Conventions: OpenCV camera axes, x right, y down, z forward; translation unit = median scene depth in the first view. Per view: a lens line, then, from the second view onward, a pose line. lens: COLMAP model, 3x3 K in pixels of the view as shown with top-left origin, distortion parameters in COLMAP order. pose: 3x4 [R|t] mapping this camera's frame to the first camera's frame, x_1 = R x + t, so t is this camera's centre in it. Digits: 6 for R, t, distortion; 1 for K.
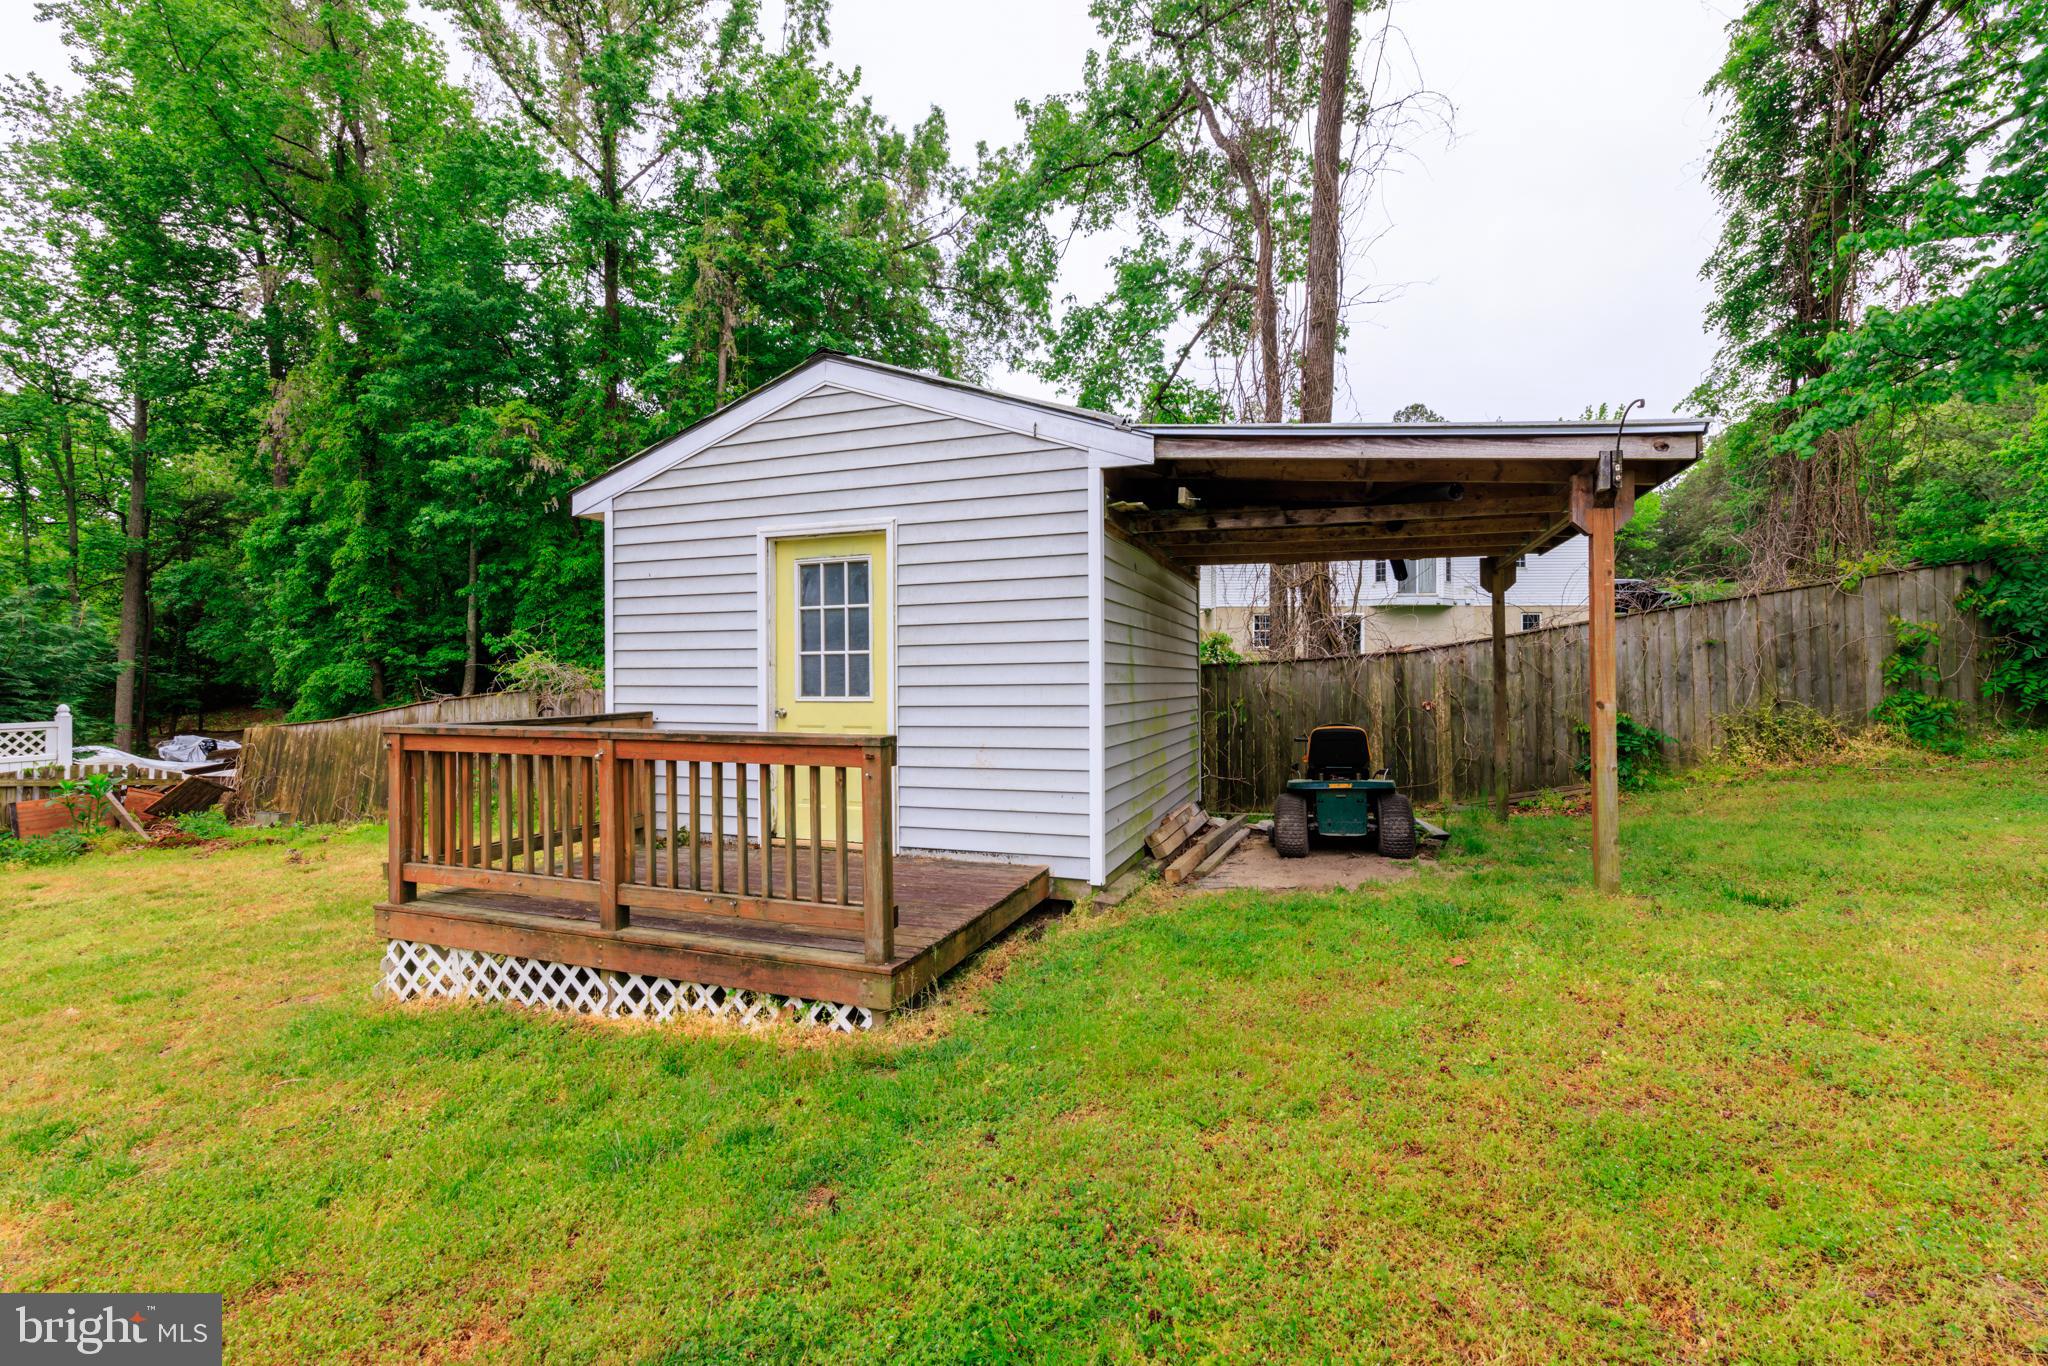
lens RADIAL K [[889.0, 0, 1018.3], [0, 889.0, 677.0], [0, 0, 1]] dist [0.013414, 0.000372]
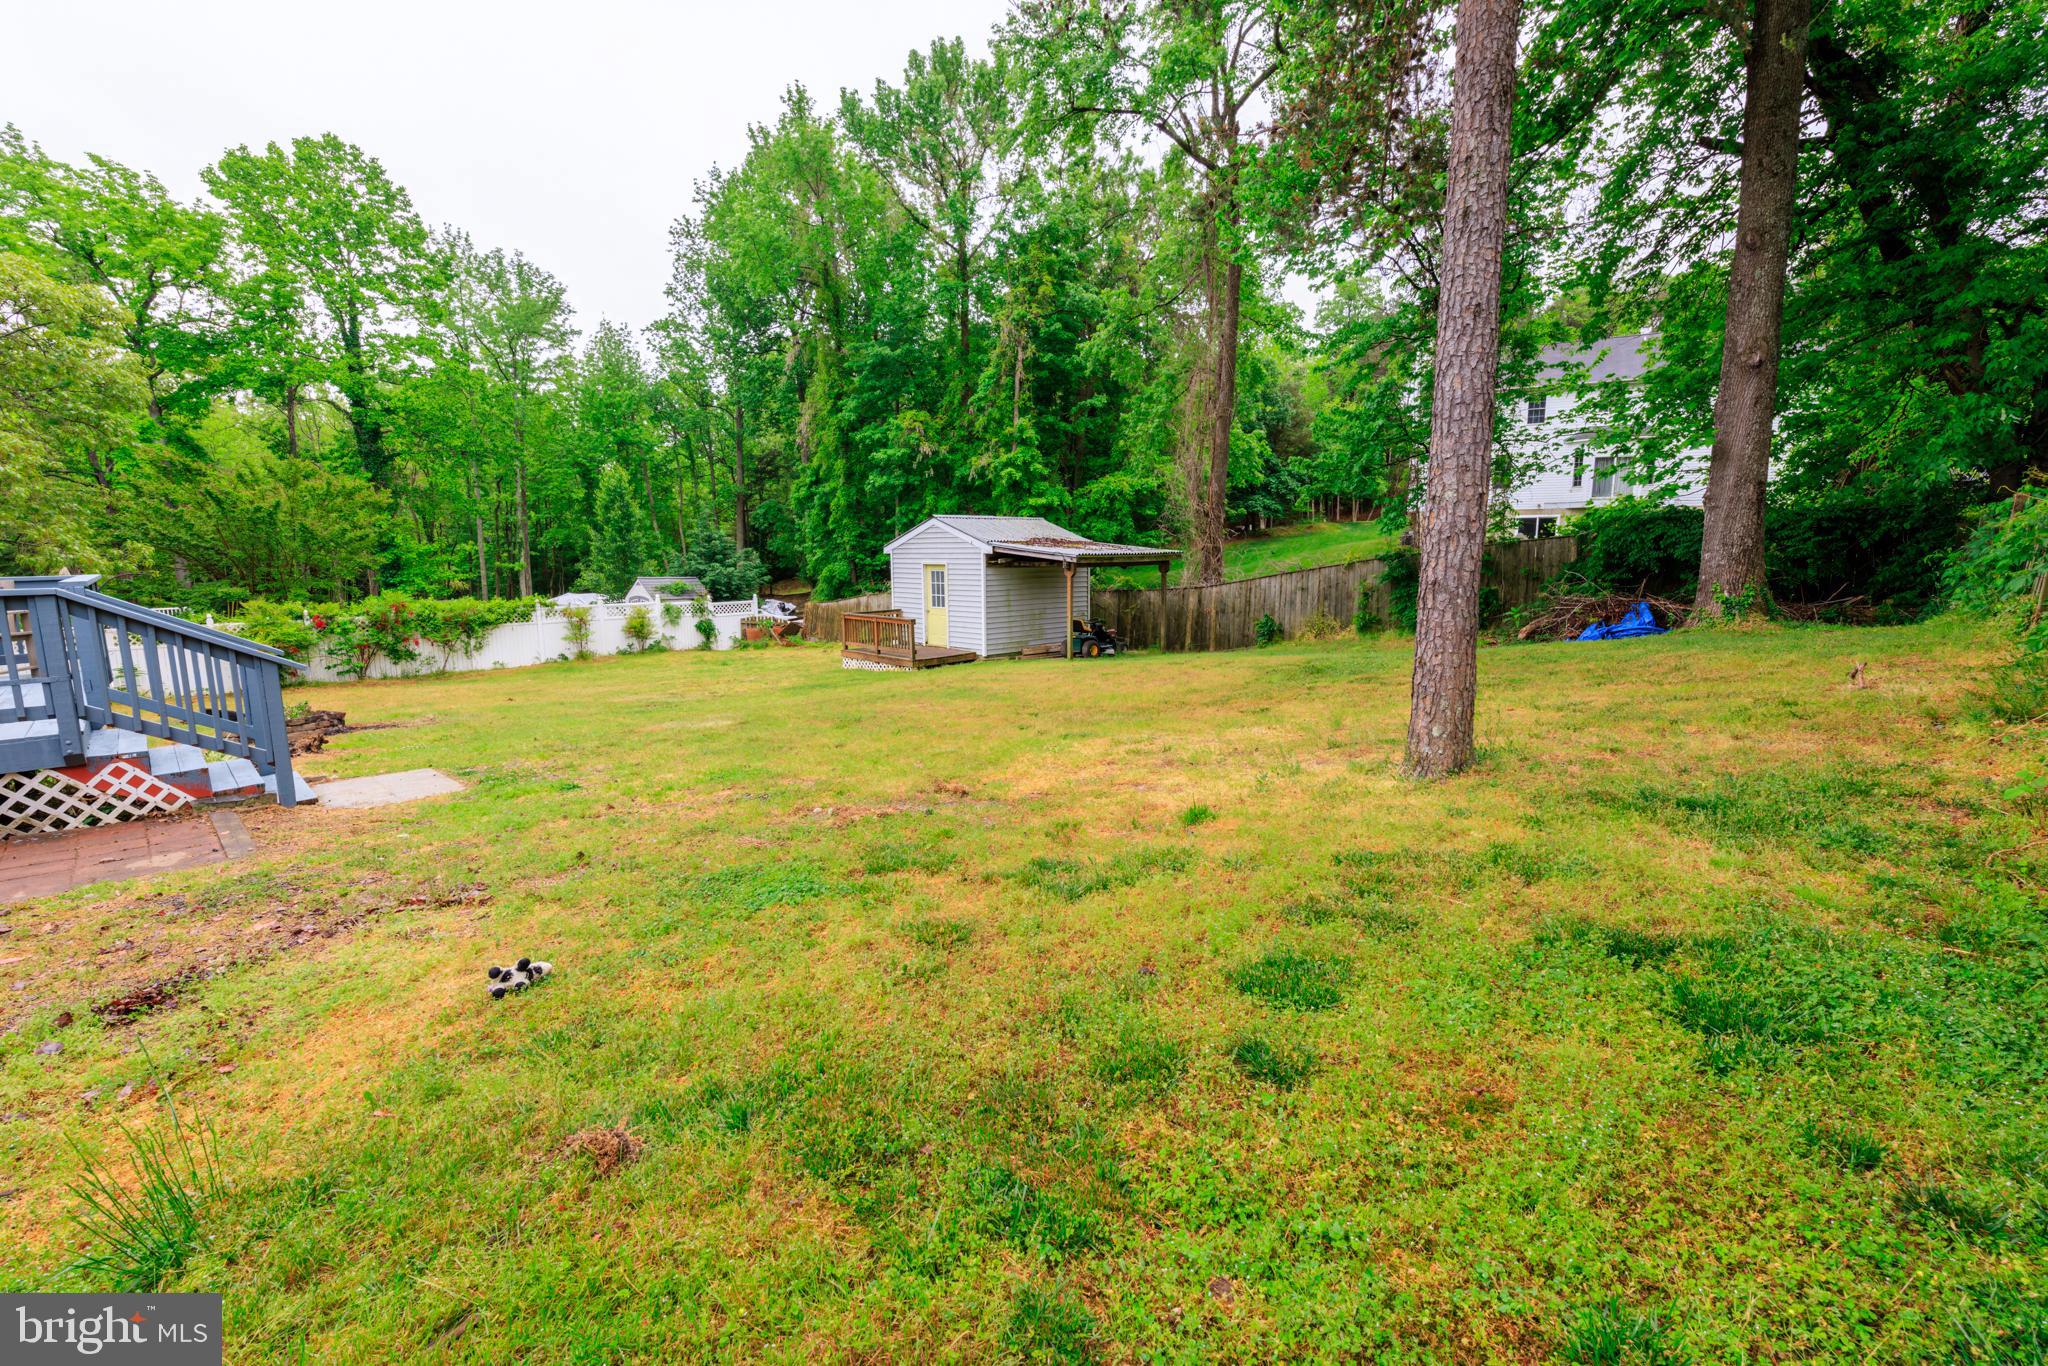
lens RADIAL K [[889.0, 0, 1026.9], [0, 889.0, 686.5], [0, 0, 1]] dist [0.013414, 0.000372]
pose [[0.903542, 0.064831, -0.423567, 0.385732], [0.003247, 0.987424, 0.158062, -0.052660], [0.428487, -0.144191, 0.891968, -0.495969]]
